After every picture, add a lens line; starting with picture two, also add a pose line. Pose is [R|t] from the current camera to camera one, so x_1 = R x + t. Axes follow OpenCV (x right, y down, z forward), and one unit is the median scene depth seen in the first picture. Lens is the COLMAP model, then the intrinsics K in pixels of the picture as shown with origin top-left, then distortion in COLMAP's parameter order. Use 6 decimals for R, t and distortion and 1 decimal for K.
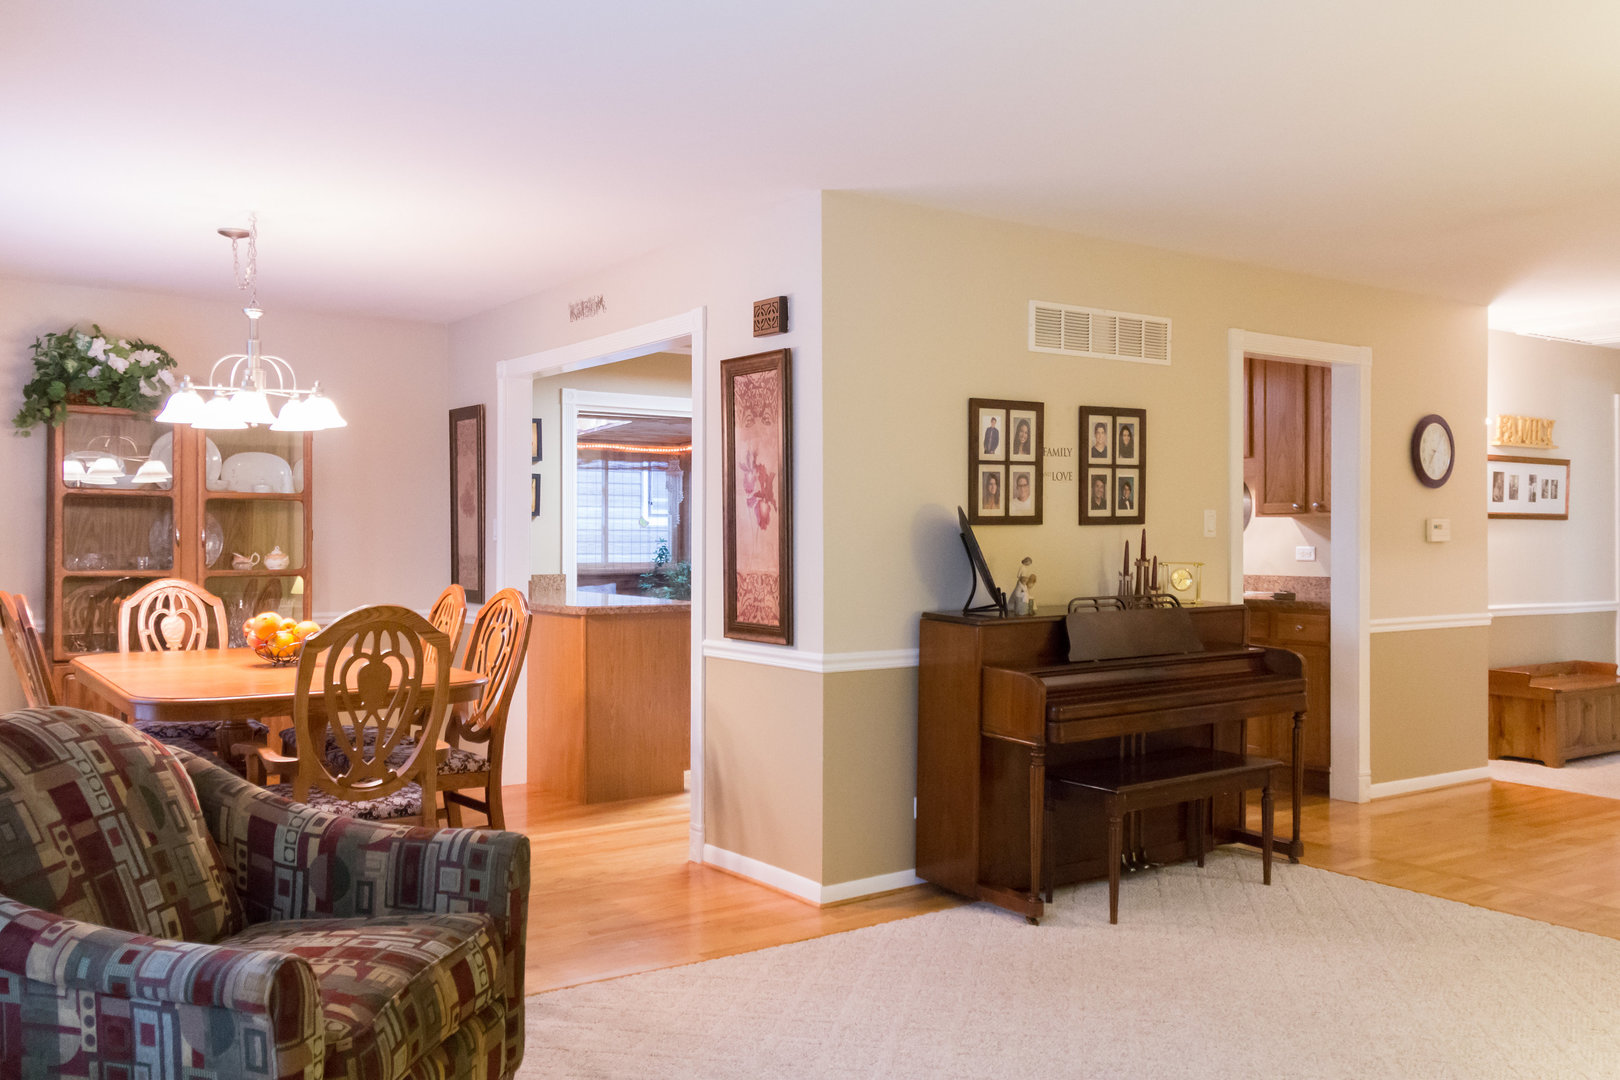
lens RADIAL K [[1350.8, 0, 810.0], [0, 1350.8, 540.0], [0, 0, 1]] dist [0.027260, 0.005093]
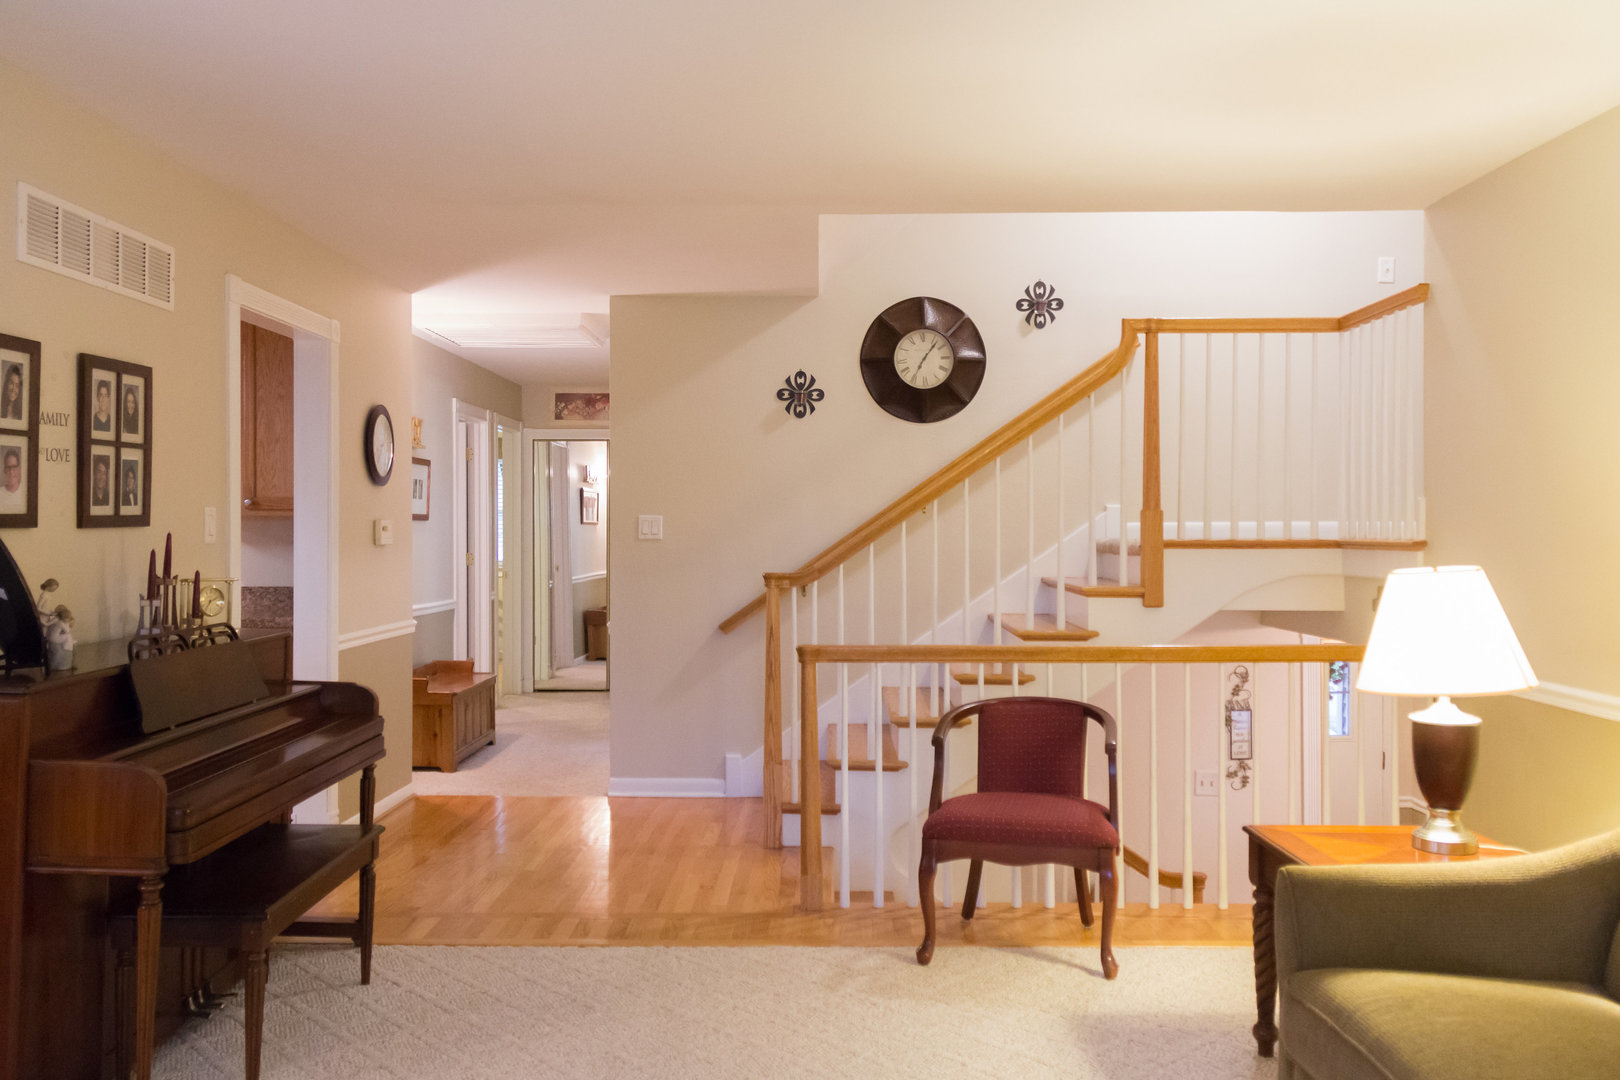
lens RADIAL K [[1360.1, 0, 804.6], [0, 1360.1, 530.9], [0, 0, 1]] dist [0.017029, -0.011685]
pose [[0.580578, -0.000779, 0.814204, -0.152601], [0.003596, 0.999992, -0.001607, -0.007337], [-0.814196, 0.003861, 0.580577, 0.312122]]
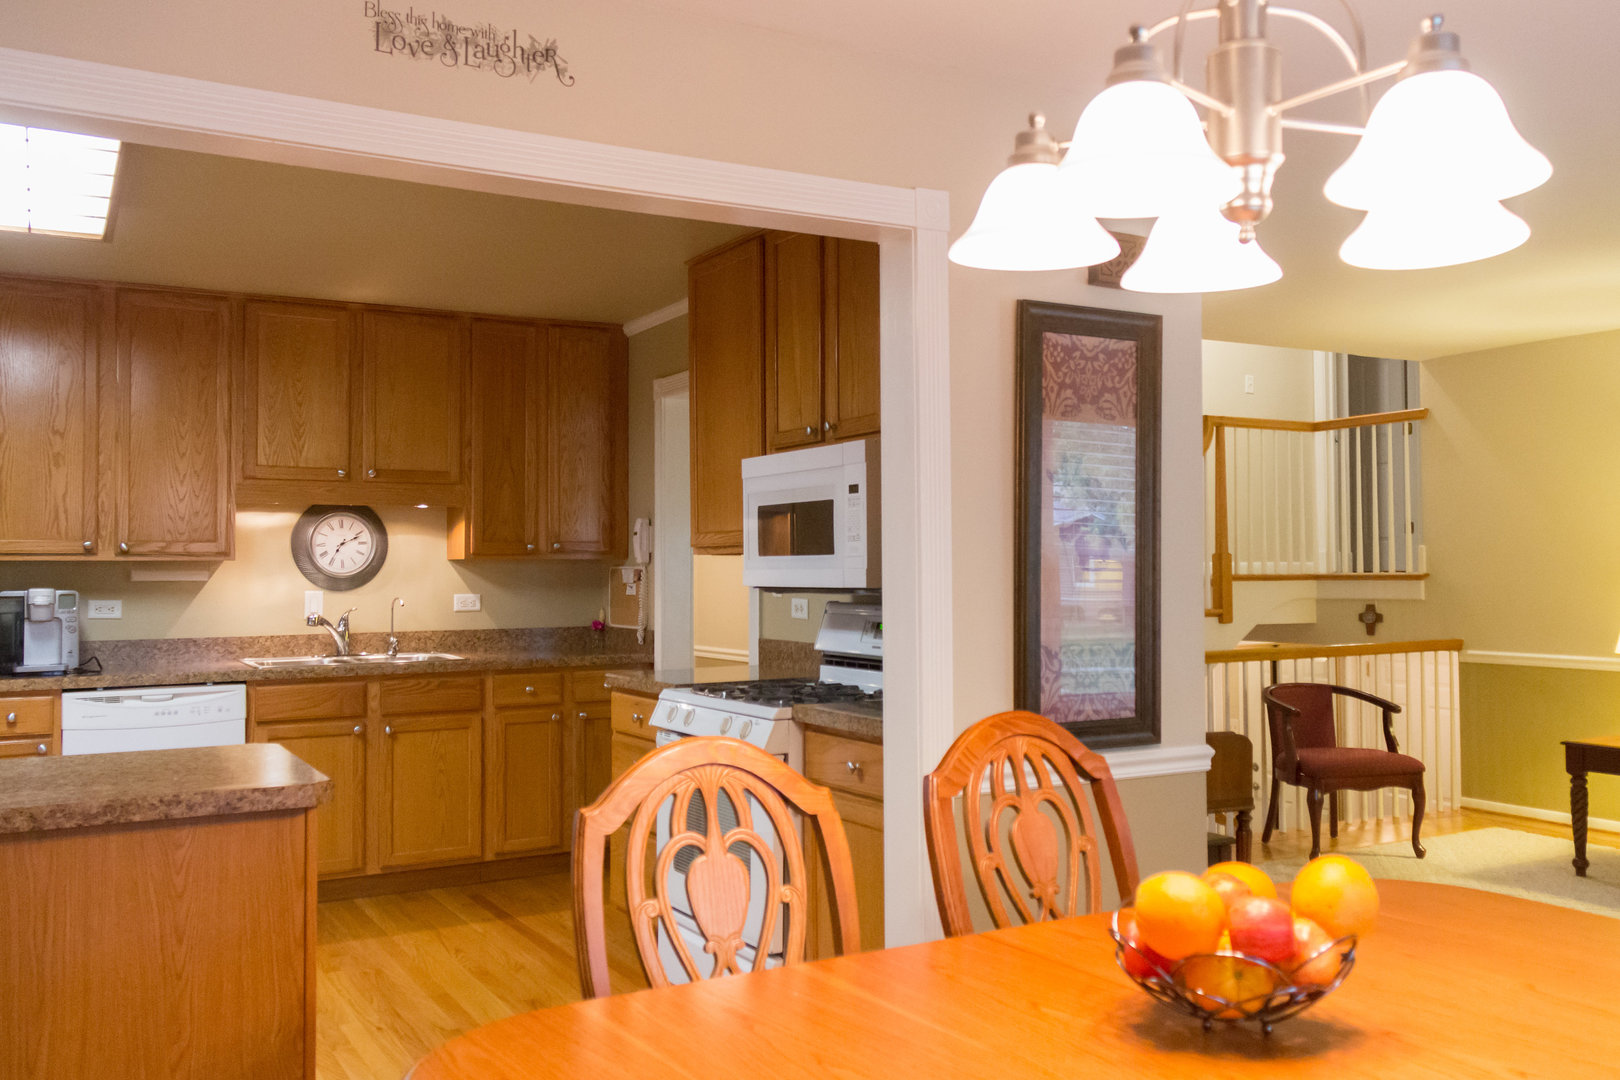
lens RADIAL K [[1391.6, 0, 823.7], [0, 1391.6, 538.7], [0, 0, 1]] dist [0.021838, -0.010408]
pose [[0.089987, 0.021010, 0.995721, -0.680284], [0.011393, 0.999690, -0.022123, -0.011665], [-0.995878, 0.013335, 0.089720, 1.008524]]
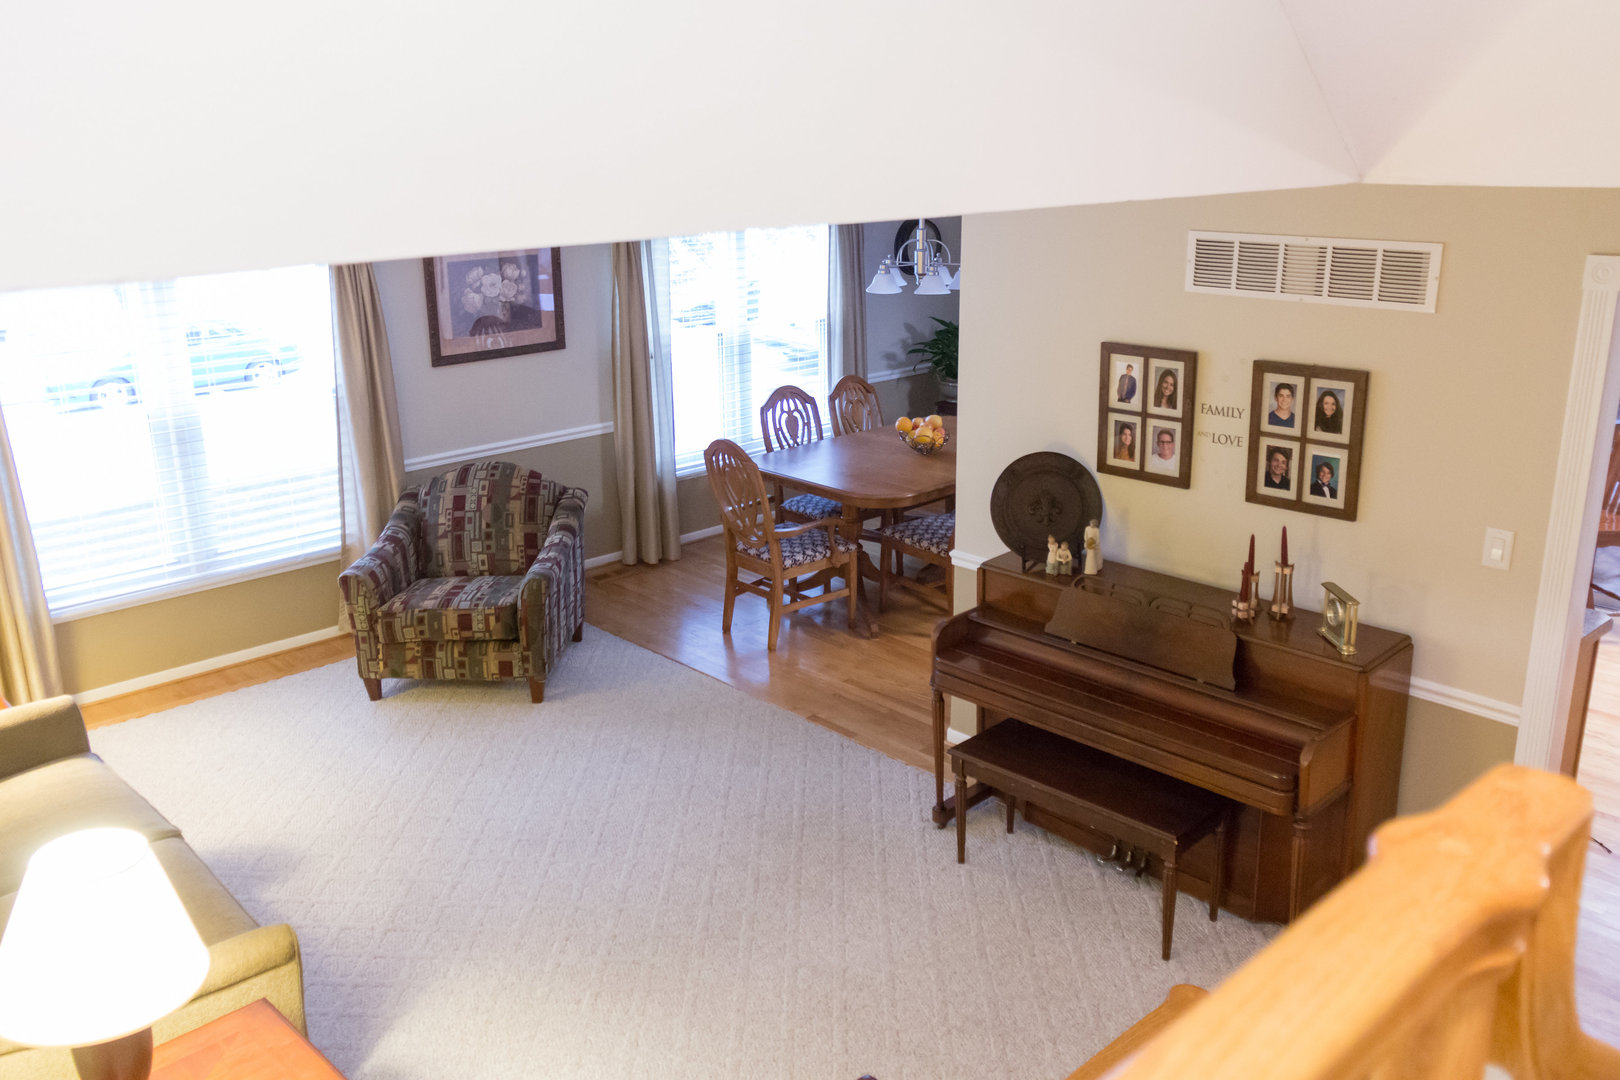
lens RADIAL K [[1360.1, 0, 804.6], [0, 1360.1, 530.9], [0, 0, 1]] dist [0.017029, -0.011685]
pose [[0.147939, 0.280568, -0.948365, 0.991768], [0.001763, 0.958840, 0.283942, -0.239897], [0.988995, -0.043679, 0.141355, 0.627596]]
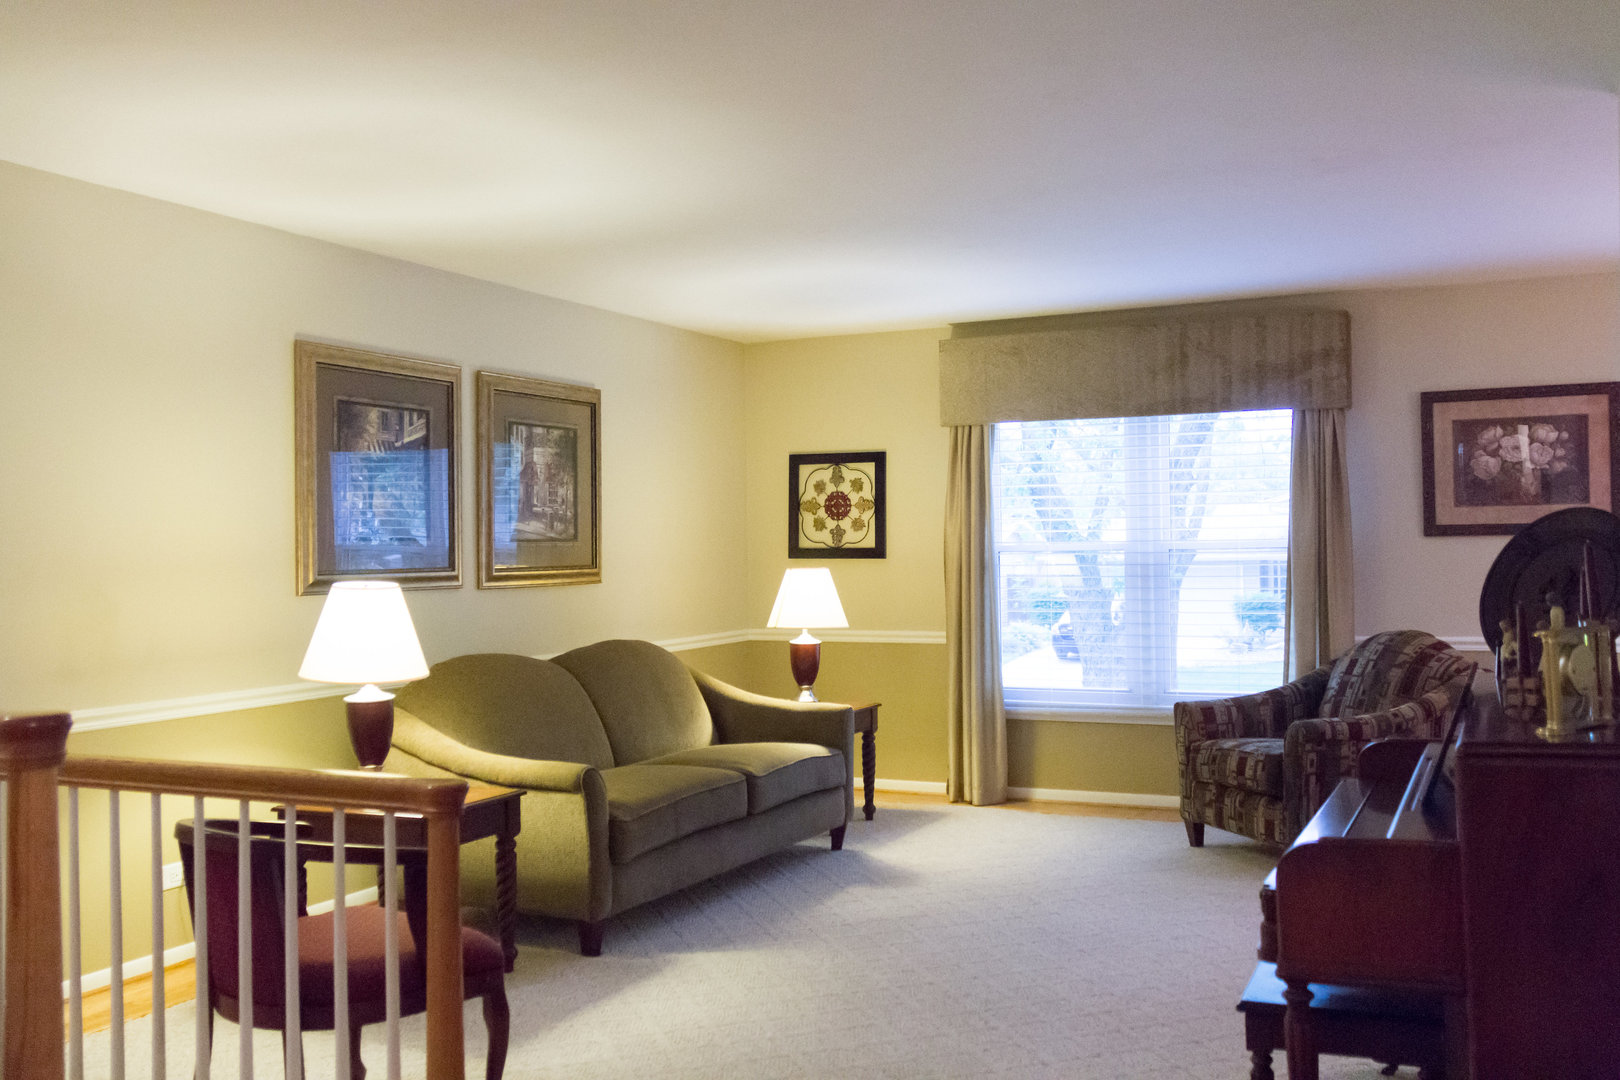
lens RADIAL K [[1461.0, 0, 810.0], [0, 1461.0, 540.0], [0, 0, 1]] dist [-0.012483, -0.006038]
pose [[-0.874919, 0.006130, -0.484230, 0.702996], [0.010121, 0.999933, -0.005630, -0.007921], [0.484163, -0.009827, -0.874923, 1.319931]]
